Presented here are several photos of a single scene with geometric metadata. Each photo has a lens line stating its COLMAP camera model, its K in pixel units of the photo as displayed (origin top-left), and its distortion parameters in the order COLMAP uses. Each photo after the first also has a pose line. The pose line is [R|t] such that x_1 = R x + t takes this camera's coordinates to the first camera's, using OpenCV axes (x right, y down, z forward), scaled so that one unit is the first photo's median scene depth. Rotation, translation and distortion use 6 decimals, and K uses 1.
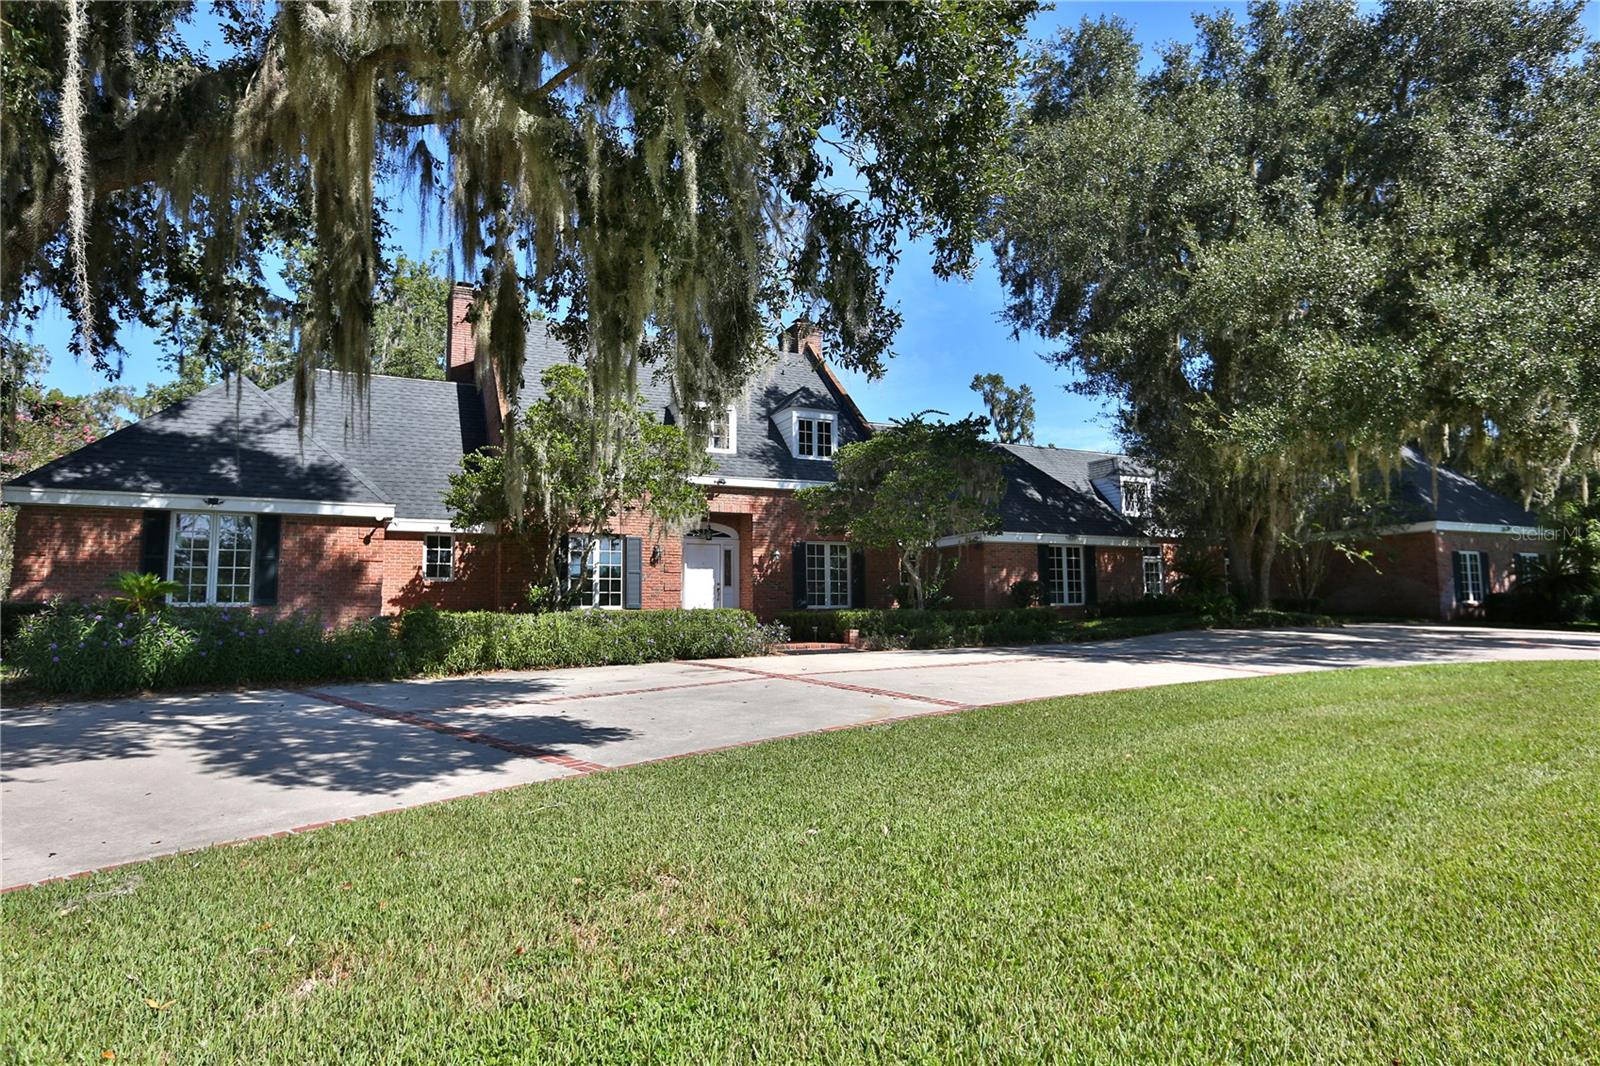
lens RADIAL K [[928.0, 0, 800.0], [0, 928.0, 533.0], [0, 0, 1]] dist [-0.074765, 0.052430]
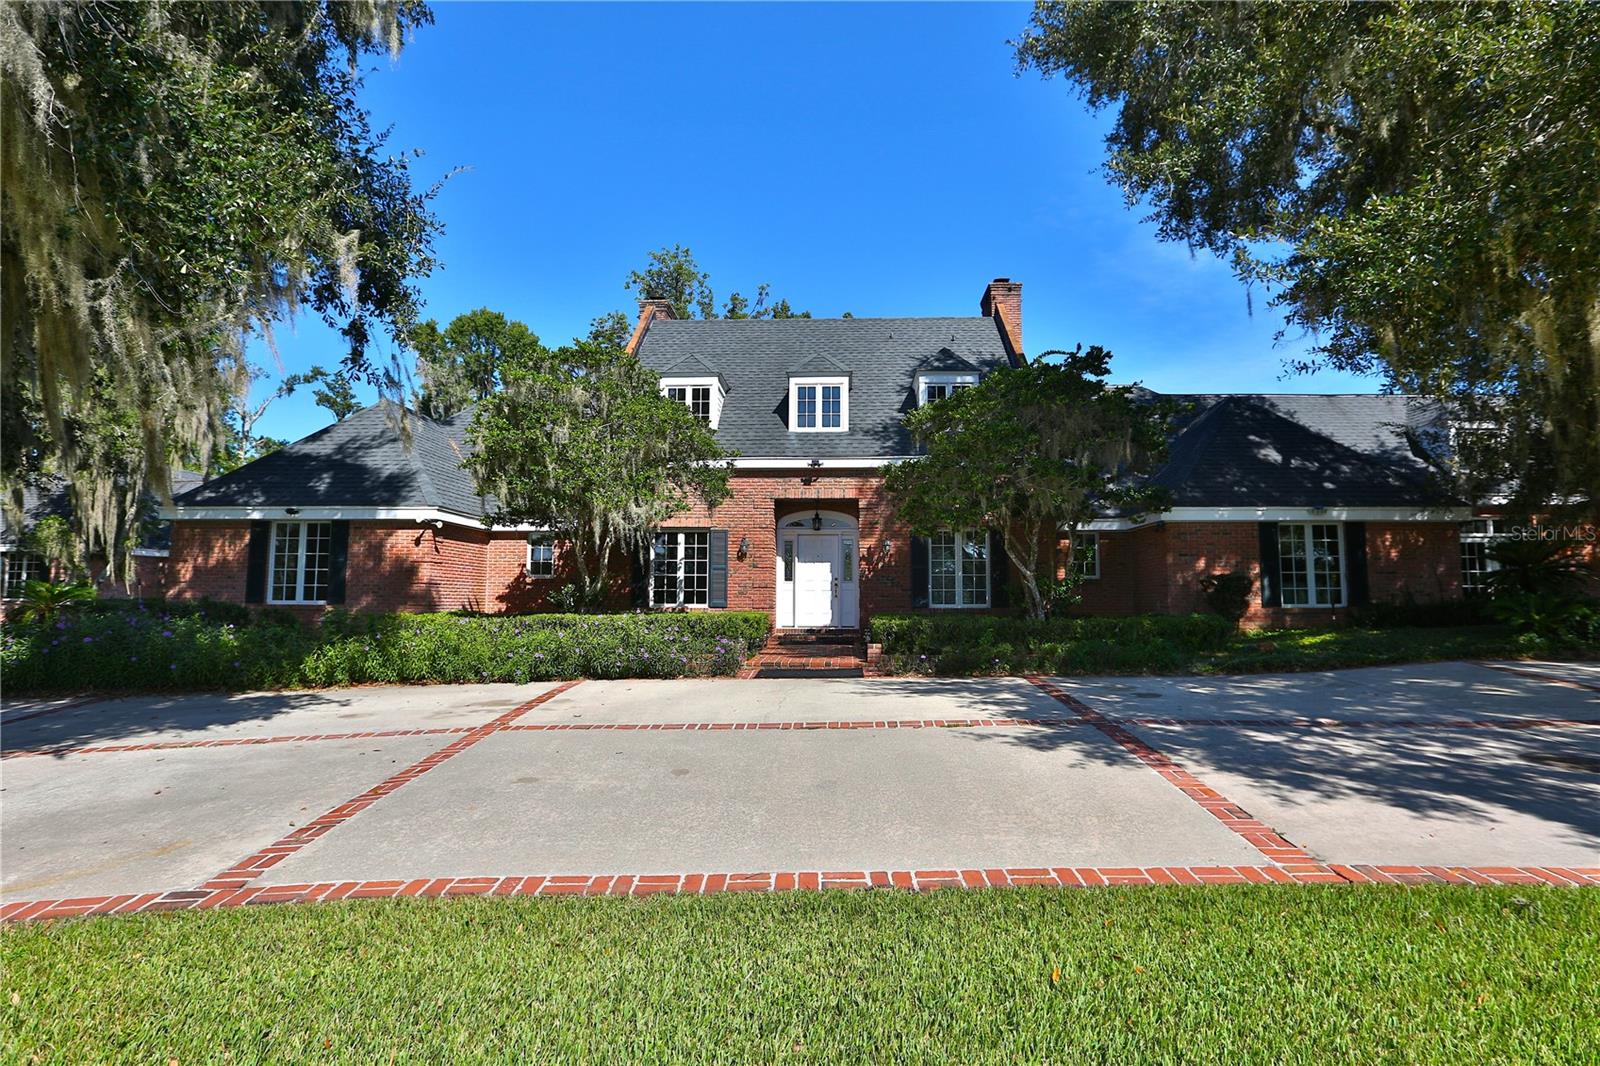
lens RADIAL K [[782.6, 0, 817.0], [0, 782.6, 538.6], [0, 0, 1]] dist [-0.075495, 0.042826]
pose [[0.877939, -0.023910, -0.478175, 0.284679], [0.033606, 0.999366, 0.011730, 0.007194], [0.477592, -0.026368, 0.878186, 0.363559]]
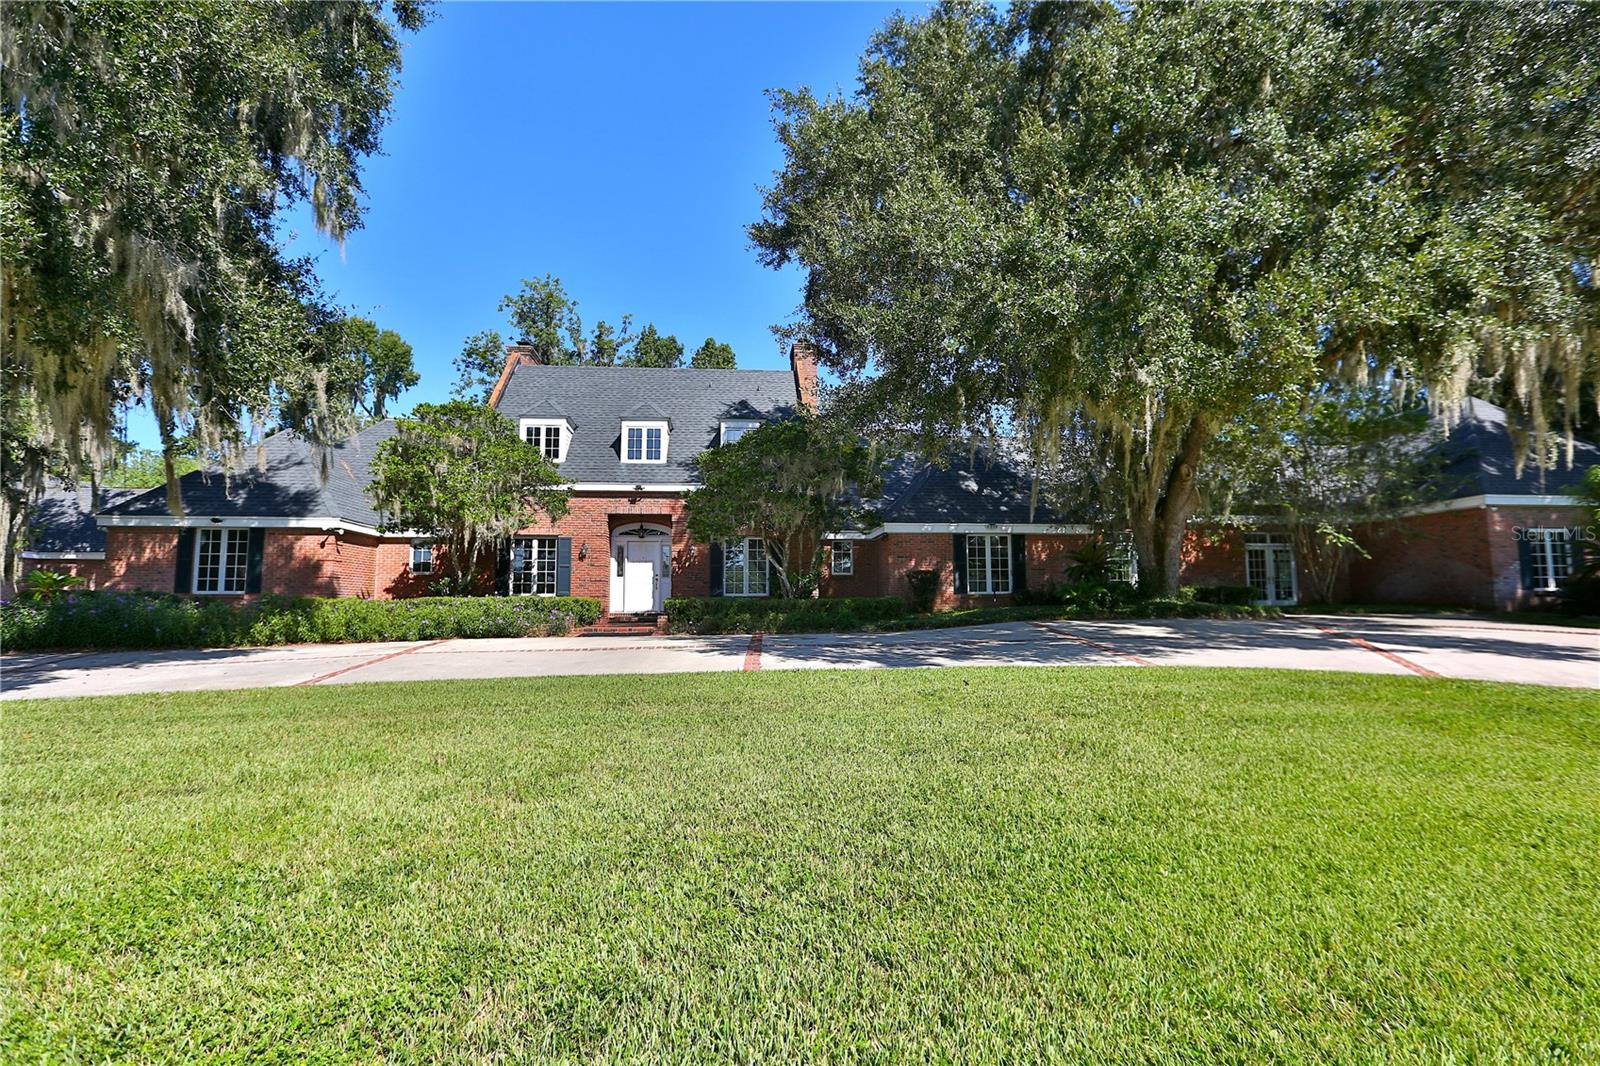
lens RADIAL K [[778.0, 0, 809.2], [0, 778.0, 534.6], [0, 0, 1]] dist [-0.057931, 0.024864]
pose [[0.936267, -0.024805, -0.350412, 0.486098], [0.027242, 0.999627, 0.002026, 0.007703], [0.350231, -0.011443, 0.936593, 0.159750]]
